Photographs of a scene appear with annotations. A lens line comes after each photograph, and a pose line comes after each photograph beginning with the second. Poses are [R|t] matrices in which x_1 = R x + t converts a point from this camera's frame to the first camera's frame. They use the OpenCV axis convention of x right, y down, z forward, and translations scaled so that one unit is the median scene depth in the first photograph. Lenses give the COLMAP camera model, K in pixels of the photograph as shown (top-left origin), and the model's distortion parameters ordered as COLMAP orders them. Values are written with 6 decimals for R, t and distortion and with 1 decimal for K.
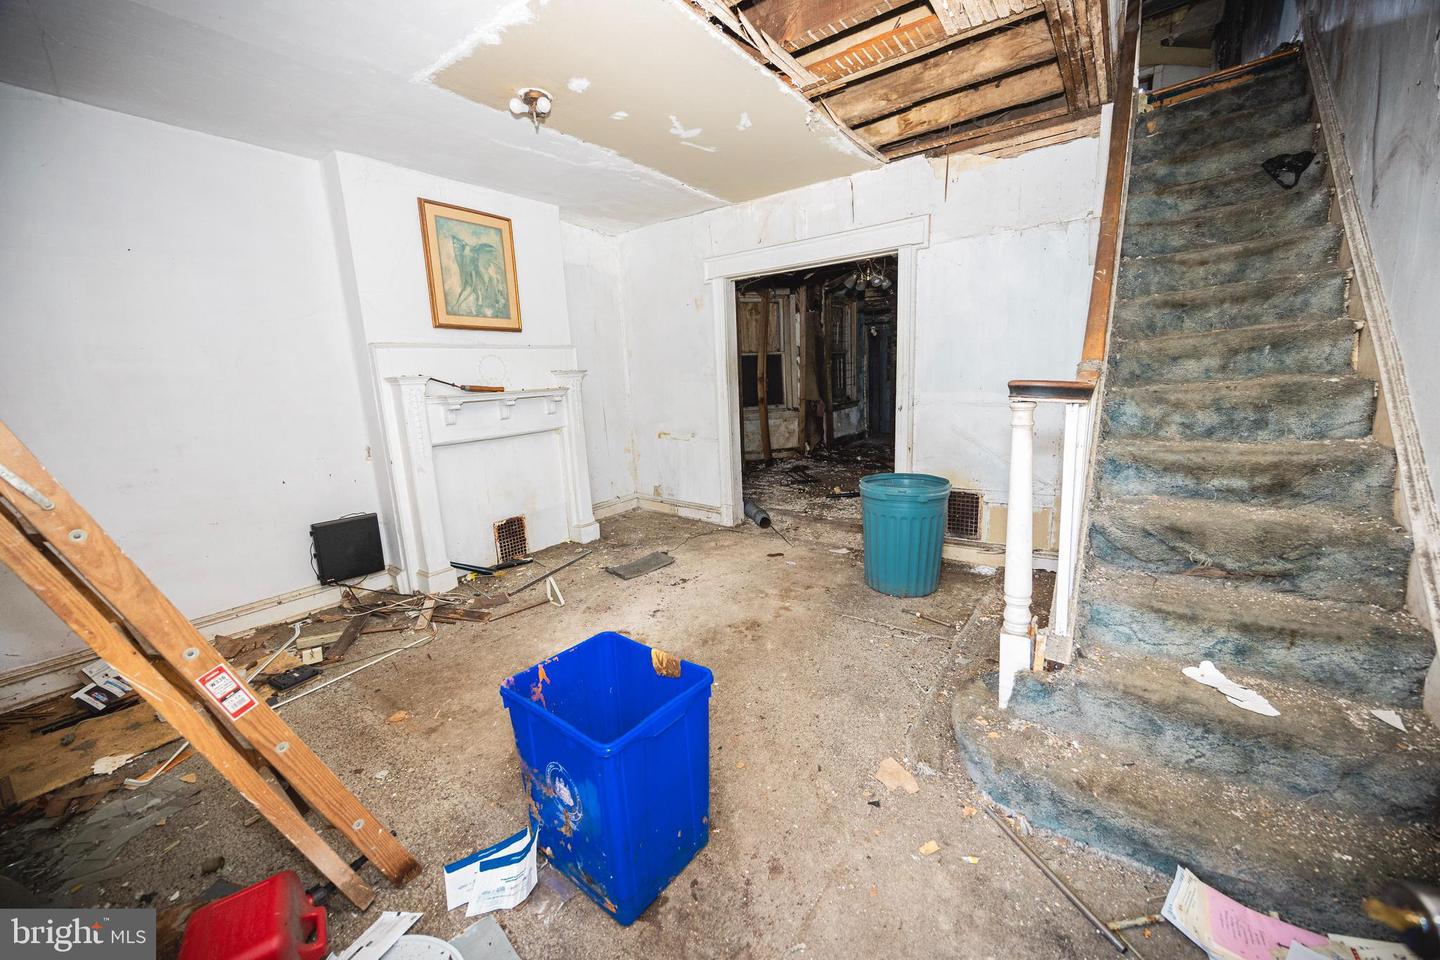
lens RADIAL K [[550.3, 0, 721.1], [0, 550.3, 475.9], [0, 0, 1]] dist [-0.002475, -0.000122]
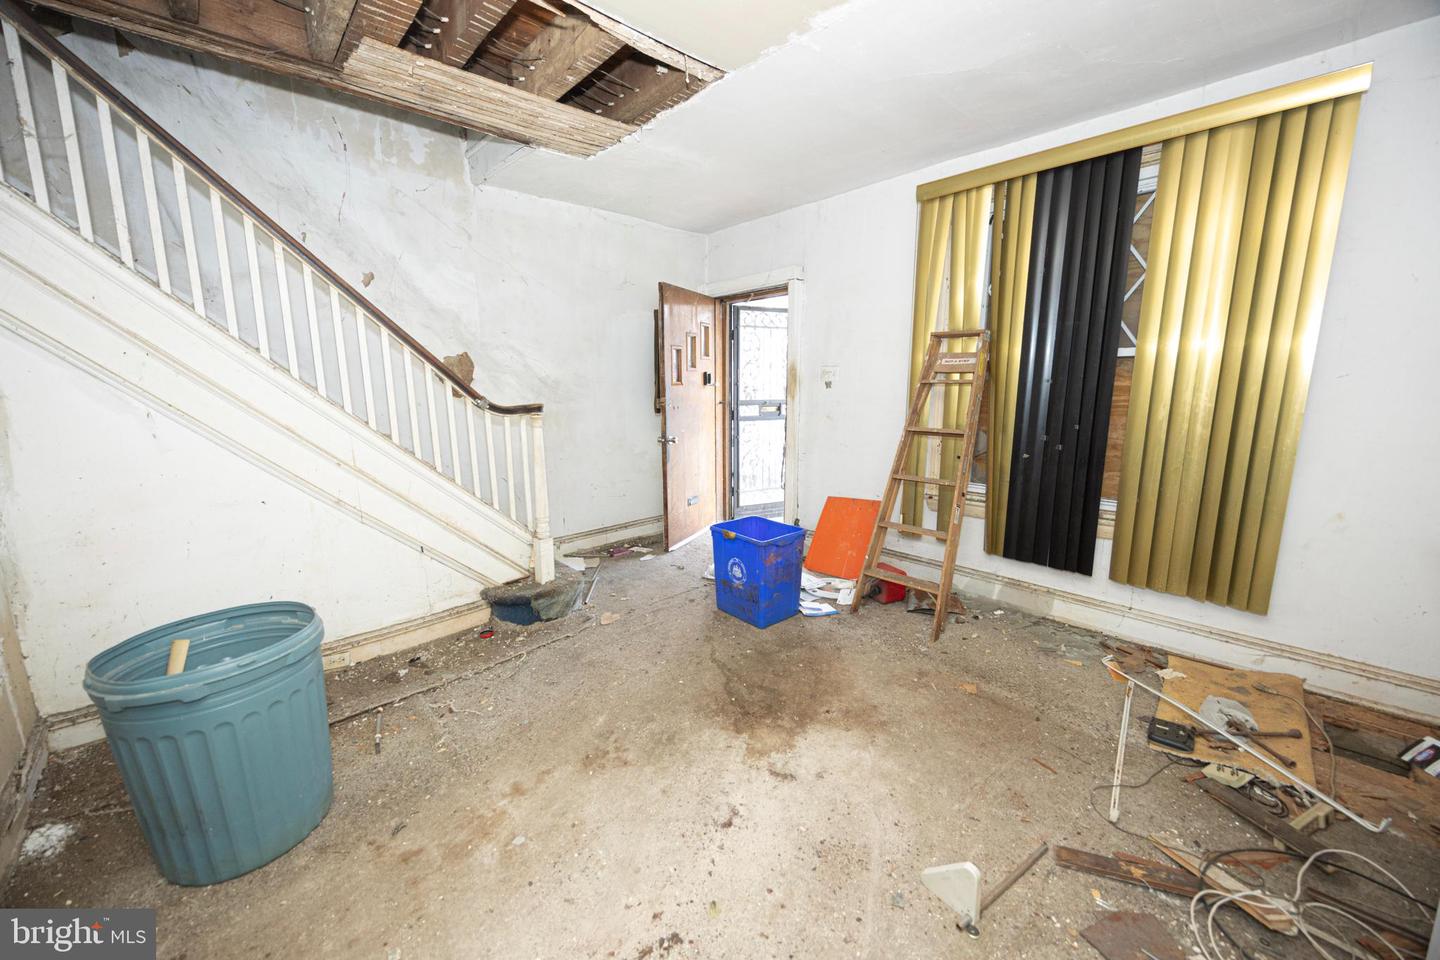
lens RADIAL K [[550.3, 0, 716.2], [0, 550.3, 478.0], [0, 0, 1]] dist [-0.002475, -0.000122]
pose [[-0.981163, 0.028593, 0.191052, -0.224586], [0.091412, 0.939974, 0.328775, -0.263103], [-0.170183, 0.340047, -0.924882, 1.413870]]
